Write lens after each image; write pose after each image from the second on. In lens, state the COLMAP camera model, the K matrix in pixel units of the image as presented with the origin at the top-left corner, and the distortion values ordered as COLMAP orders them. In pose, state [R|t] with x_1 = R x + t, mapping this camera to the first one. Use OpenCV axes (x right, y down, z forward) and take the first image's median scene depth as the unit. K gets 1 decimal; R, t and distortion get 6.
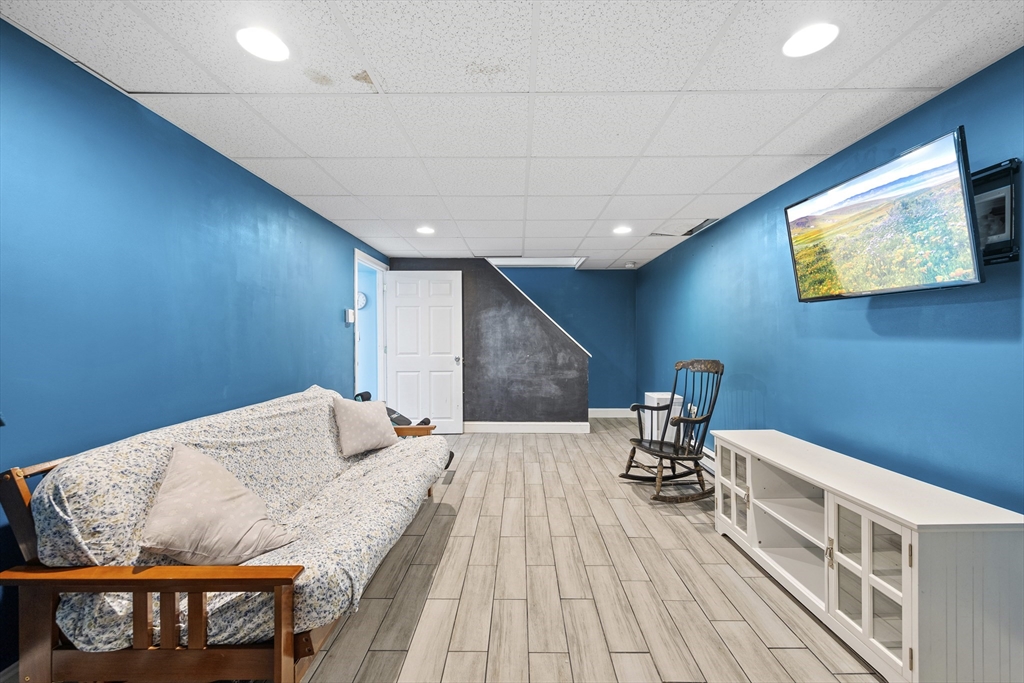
lens RADIAL K [[410.6, 0, 516.3], [0, 410.6, 340.1], [0, 0, 1]] dist [-0.009638, 0.000871]
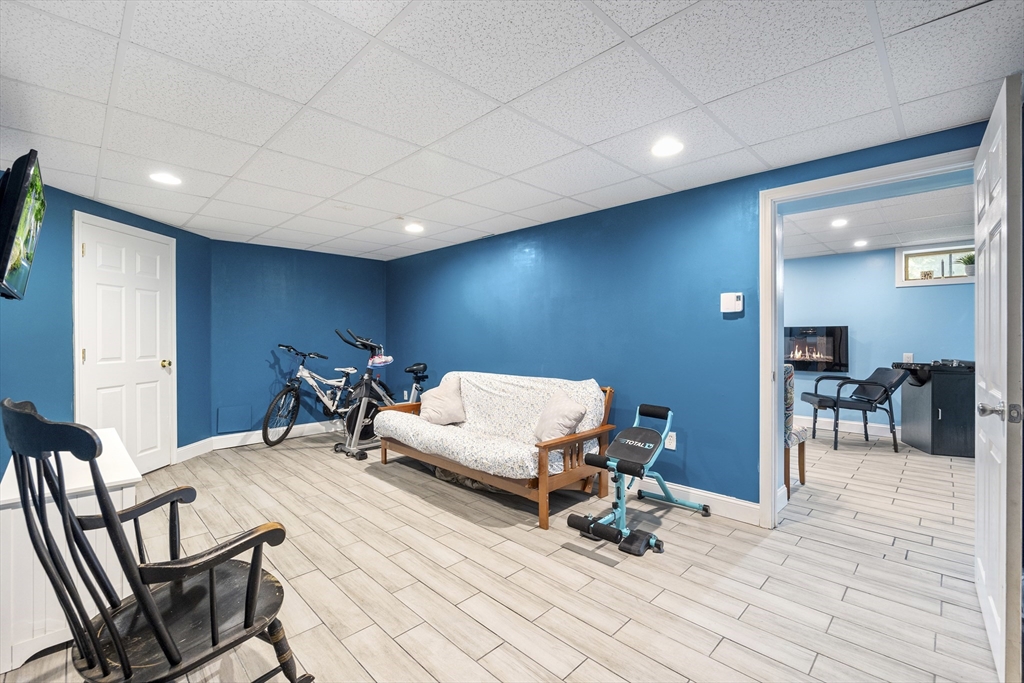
lens RADIAL K [[452.6, 0, 513.4], [0, 452.6, 336.1], [0, 0, 1]] dist [-0.000329, -0.000114]
pose [[-0.706111, 0.001335, -0.708100, 0.591076], [-0.000132, 0.999998, 0.002017, -0.004916], [0.708101, 0.001518, -0.706110, 2.016197]]
